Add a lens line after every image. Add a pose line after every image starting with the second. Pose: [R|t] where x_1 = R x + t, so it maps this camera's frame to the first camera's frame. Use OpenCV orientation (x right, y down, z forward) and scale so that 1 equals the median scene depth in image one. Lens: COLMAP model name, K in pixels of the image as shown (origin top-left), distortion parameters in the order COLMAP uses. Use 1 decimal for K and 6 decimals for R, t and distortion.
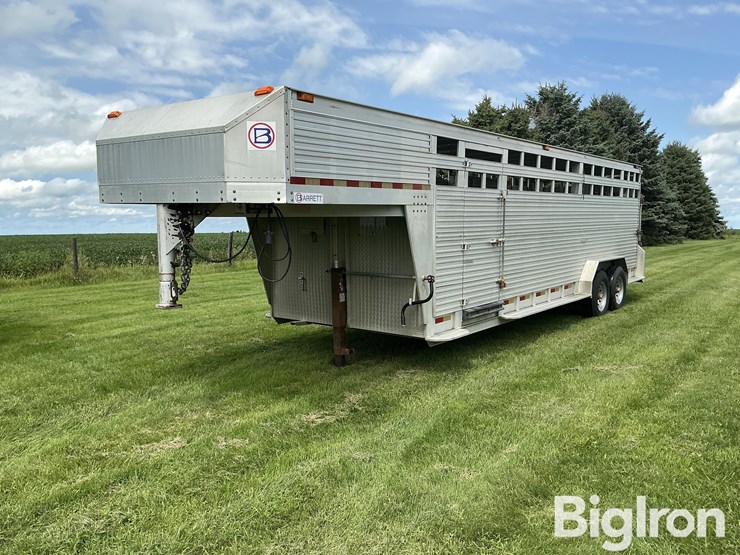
lens RADIAL K [[624.9, 0, 383.6], [0, 624.9, 283.7], [0, 0, 1]] dist [0.087614, -0.166568]
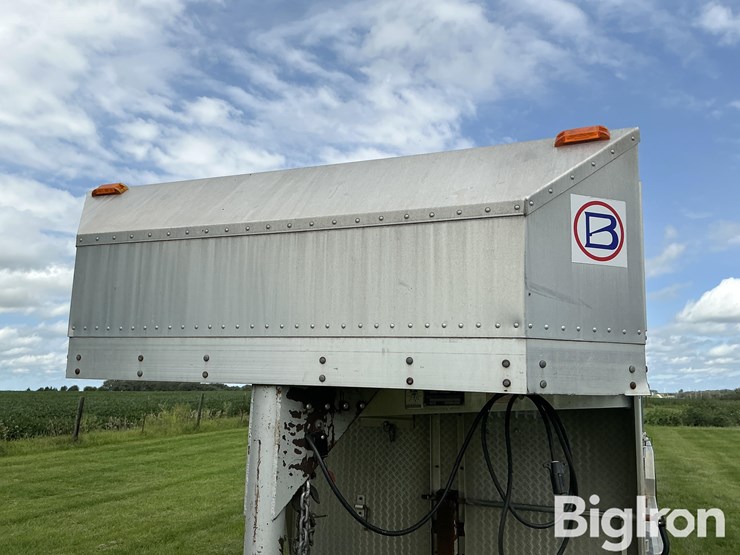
lens RADIAL K [[624.9, 0, 370.6], [0, 624.9, 268.9], [0, 0, 1]] dist [0.087614, -0.166568]
pose [[0.971349, 0.059106, 0.230192, -0.317407], [0.005517, 0.962711, -0.270475, -0.073442], [-0.237595, 0.263996, 0.934802, 0.480325]]
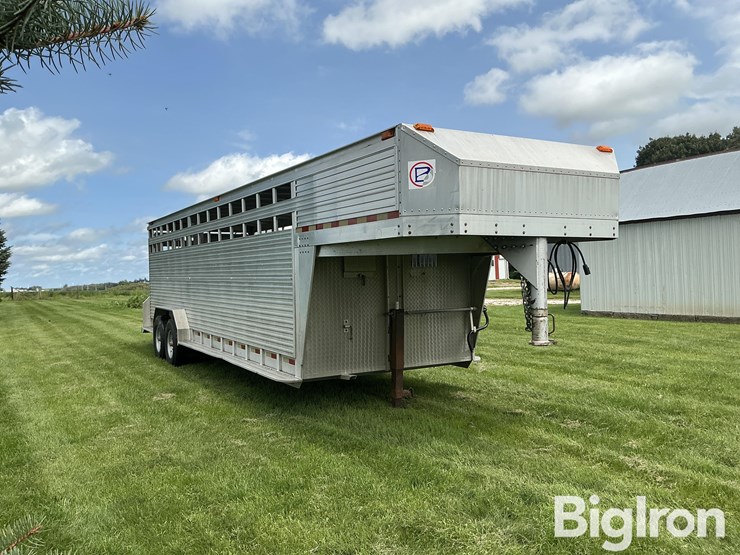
lens RADIAL K [[624.9, 0, 373.3], [0, 624.9, 283.9], [0, 0, 1]] dist [0.087614, -0.166568]
pose [[0.407769, -0.026842, 0.912690, -1.114360], [0.120278, 0.992437, -0.024551, -0.051127], [-0.905128, 0.119788, 0.407914, 0.695434]]
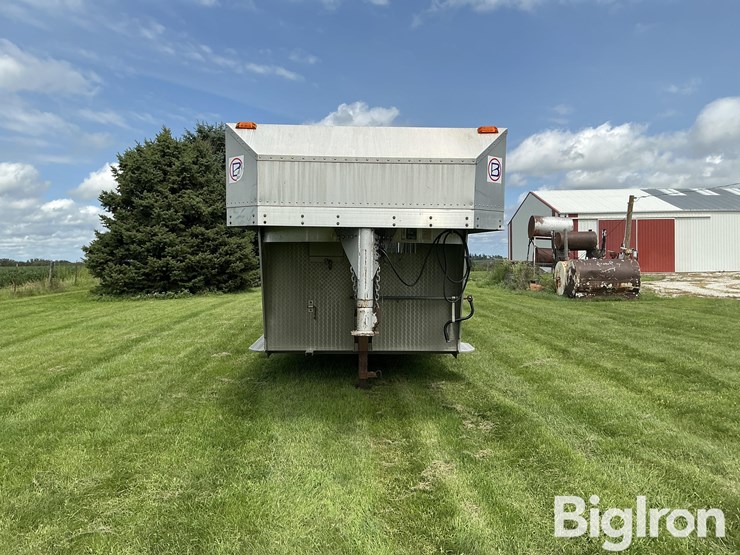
lens RADIAL K [[624.9, 0, 379.1], [0, 624.9, 300.1], [0, 0, 1]] dist [0.087614, -0.166568]
pose [[0.789600, -0.041706, 0.612203, -0.770852], [0.061394, 0.998051, -0.011193, -0.002346], [-0.610542, 0.046423, 0.790622, 0.183432]]
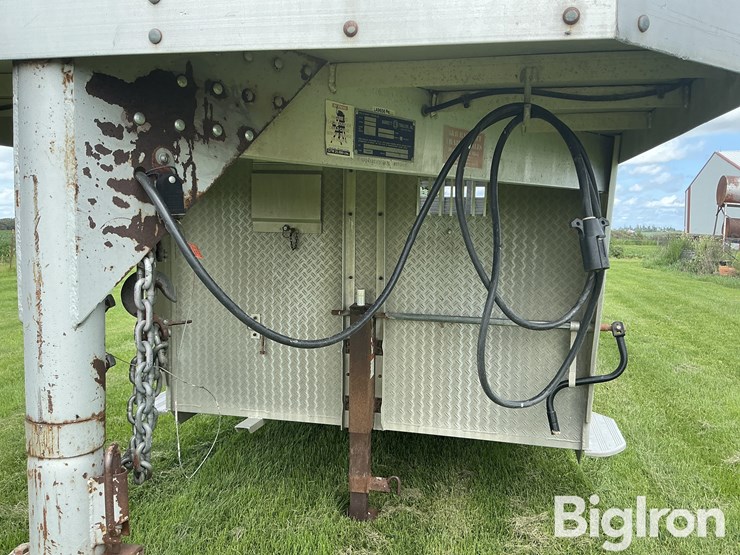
lens RADIAL K [[624.9, 0, 381.8], [0, 624.9, 285.4], [0, 0, 1]] dist [0.087614, -0.166568]
pose [[0.912333, -0.022066, 0.408853, -0.278478], [0.021573, 0.999750, 0.005819, -0.047829], [-0.408879, 0.003511, 0.912582, 0.640891]]
